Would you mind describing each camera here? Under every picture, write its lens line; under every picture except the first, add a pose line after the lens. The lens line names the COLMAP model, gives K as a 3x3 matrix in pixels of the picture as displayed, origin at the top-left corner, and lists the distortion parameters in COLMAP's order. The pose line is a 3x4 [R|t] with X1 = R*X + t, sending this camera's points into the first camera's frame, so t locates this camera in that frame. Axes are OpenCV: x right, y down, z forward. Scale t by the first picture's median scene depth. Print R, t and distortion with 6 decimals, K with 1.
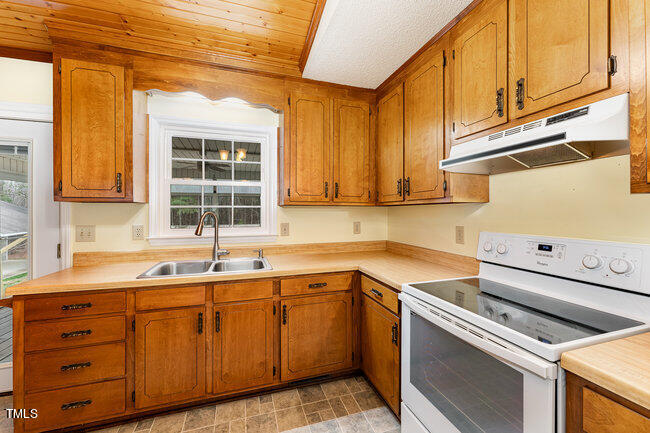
lens RADIAL K [[271.1, 0, 326.4], [0, 271.1, 215.8], [0, 0, 1]] dist [0.002066, 0.000193]
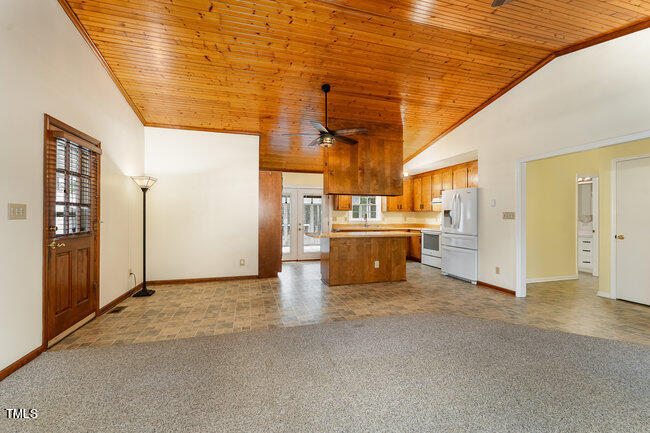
lens RADIAL K [[271.1, 0, 326.4], [0, 271.1, 215.8], [0, 0, 1]] dist [0.002066, 0.000193]
pose [[0.998703, 0.002316, -0.050856, -0.790020], [-0.002963, 0.999916, -0.012642, 0.067476], [0.050822, 0.012777, 0.998626, -2.638140]]
